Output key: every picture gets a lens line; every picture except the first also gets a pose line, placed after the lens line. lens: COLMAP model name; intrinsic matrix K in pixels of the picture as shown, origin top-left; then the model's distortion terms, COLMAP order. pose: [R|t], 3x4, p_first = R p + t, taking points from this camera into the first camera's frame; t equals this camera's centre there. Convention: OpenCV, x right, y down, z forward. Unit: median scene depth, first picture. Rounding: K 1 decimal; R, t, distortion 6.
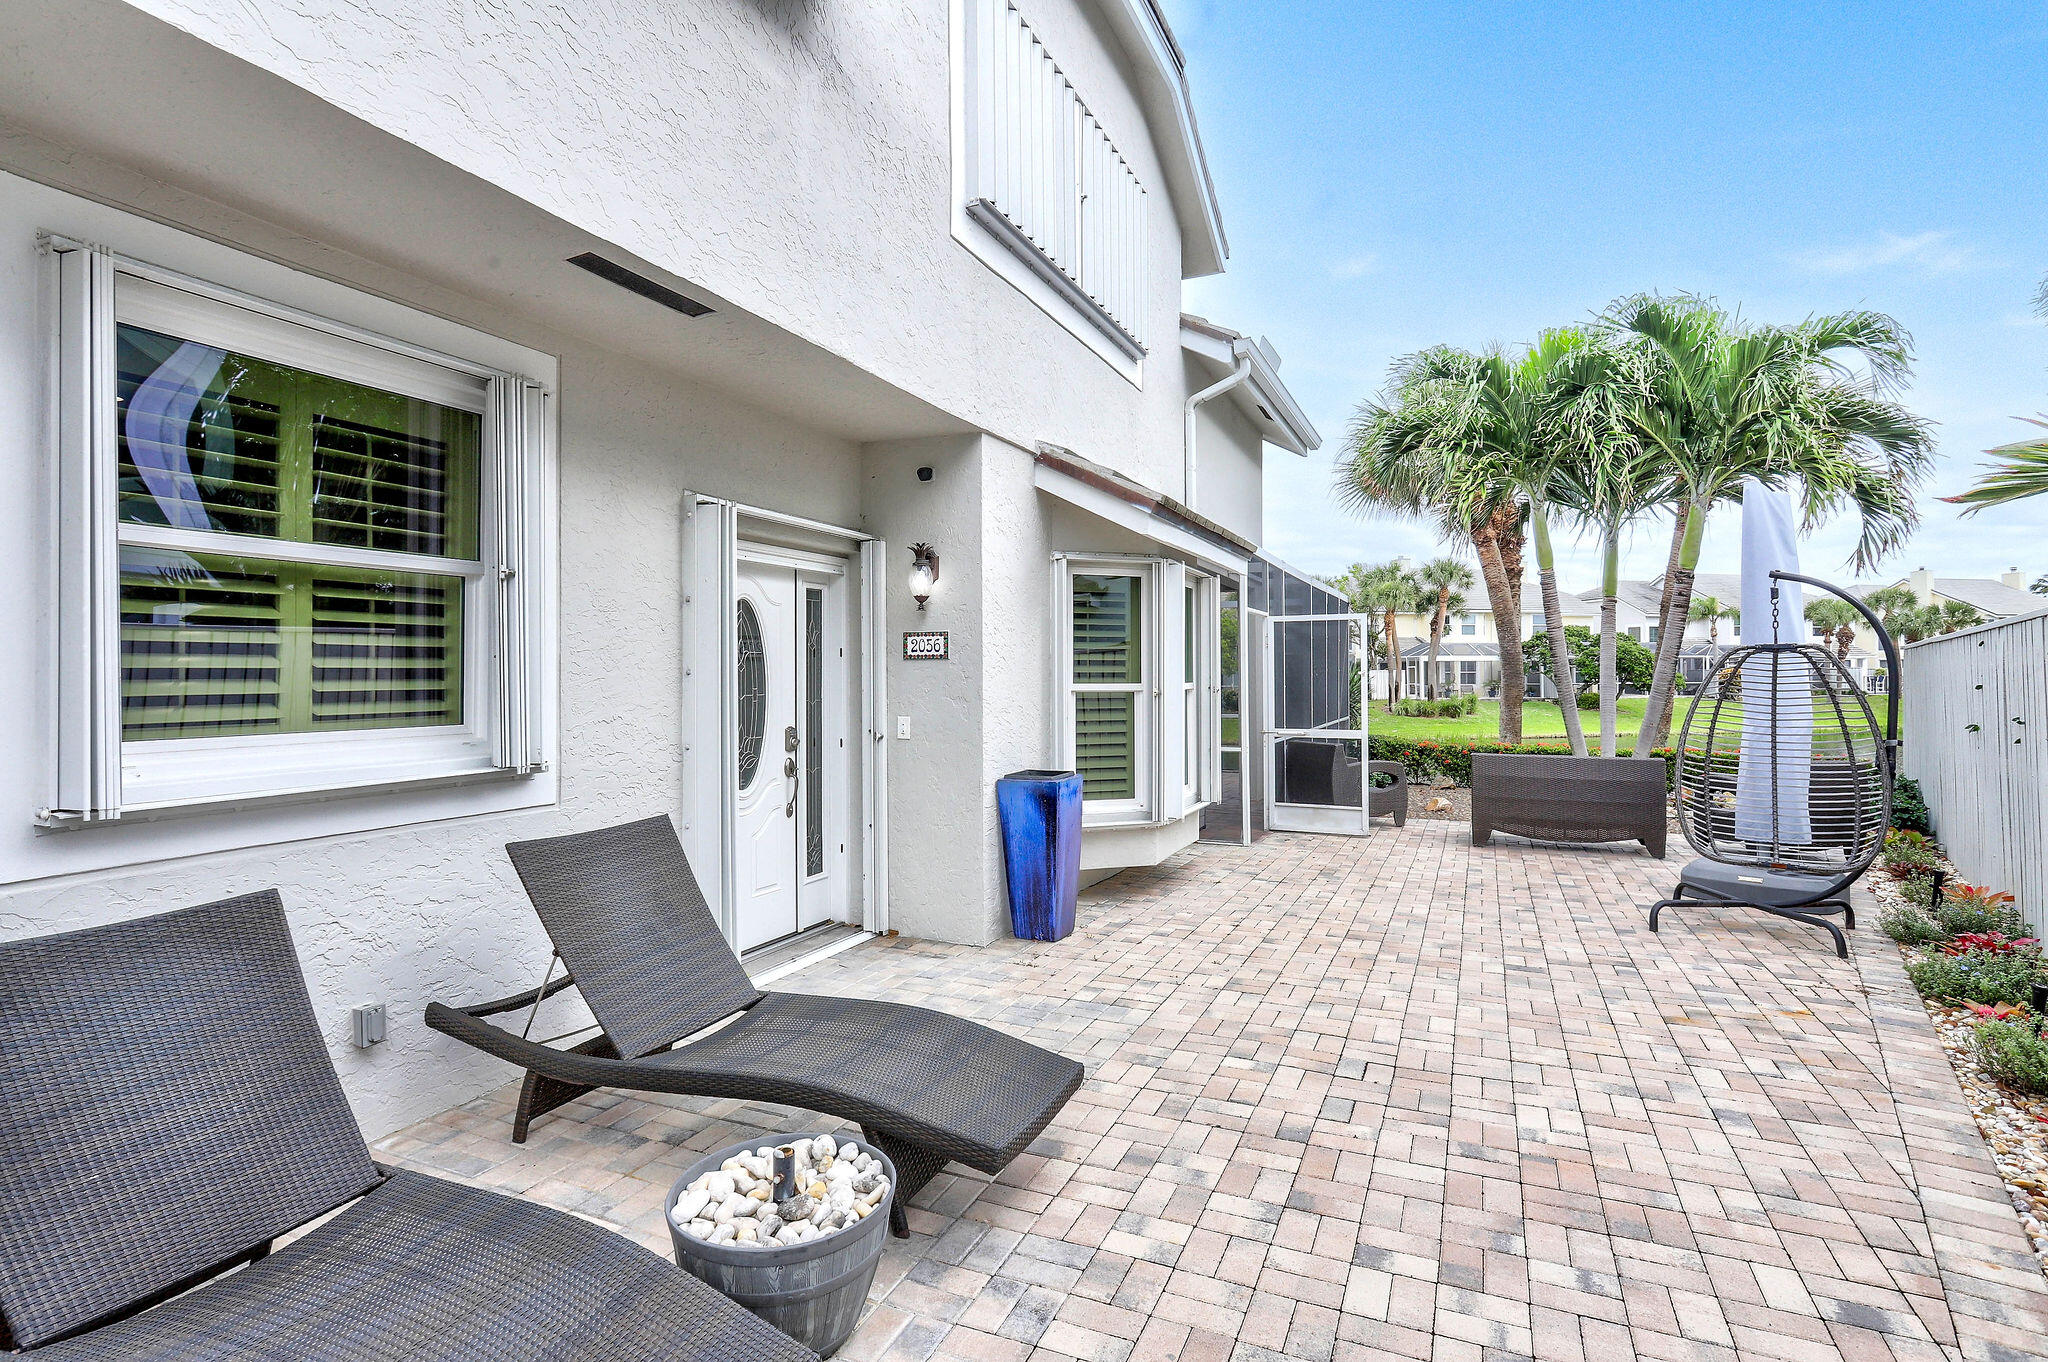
lens RADIAL K [[1016.7, 0, 1022.1], [0, 1016.7, 678.9], [0, 0, 1]] dist [-0.001276, -0.000091]
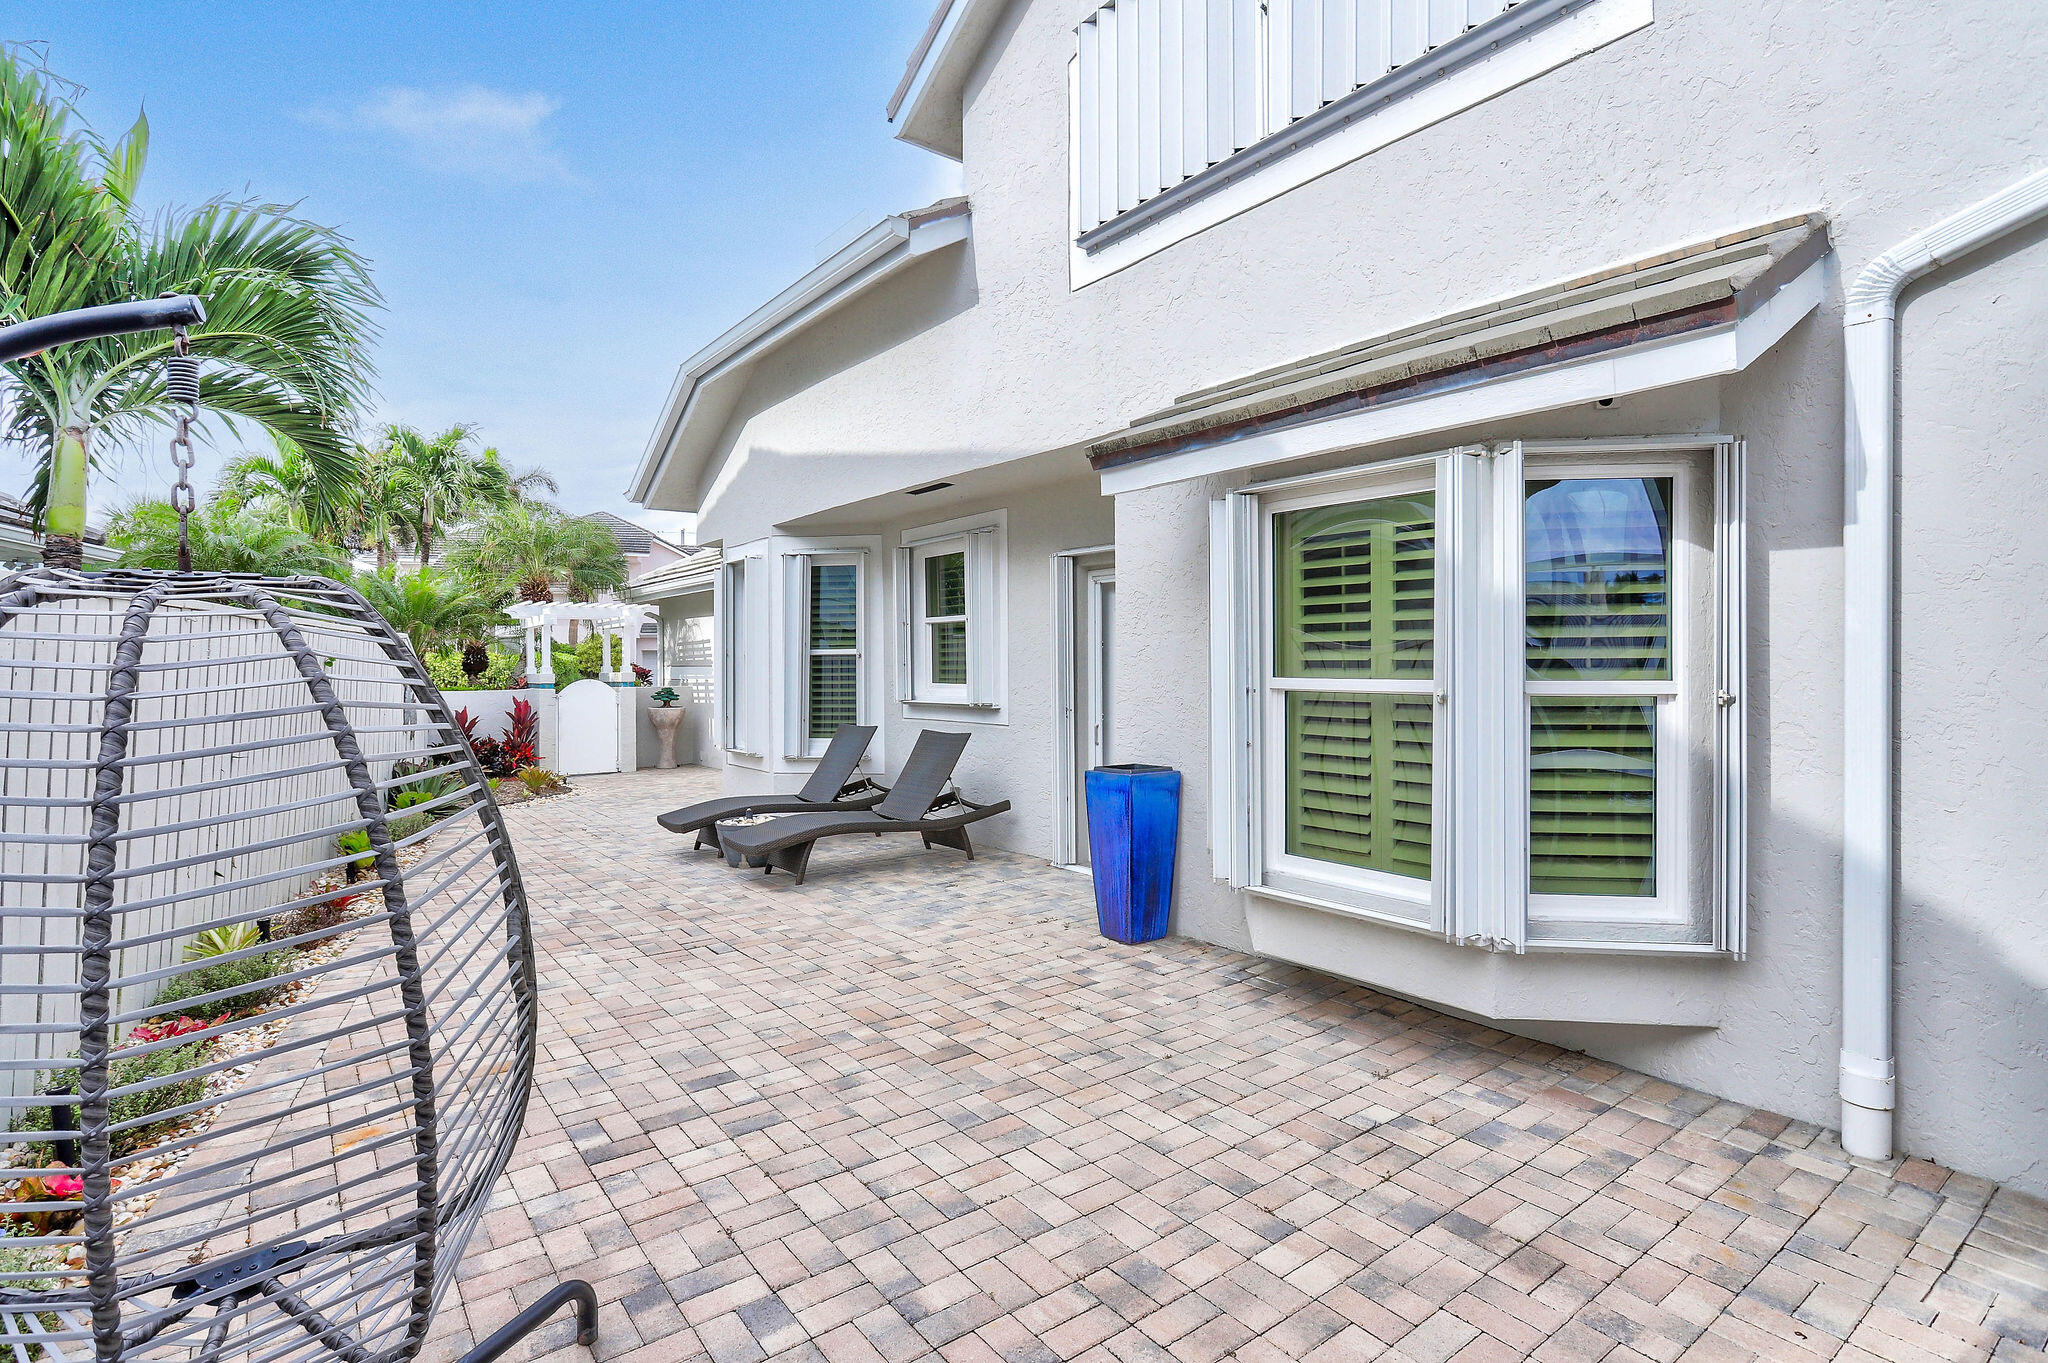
lens RADIAL K [[1016.7, 0, 1022.1], [0, 1016.7, 679.4], [0, 0, 1]] dist [-0.001276, -0.000091]
pose [[-0.482720, 0.020107, -0.875544, 1.135534], [0.006000, 0.999789, 0.019652, -0.010408], [0.875754, 0.004233, -0.482738, 1.725256]]
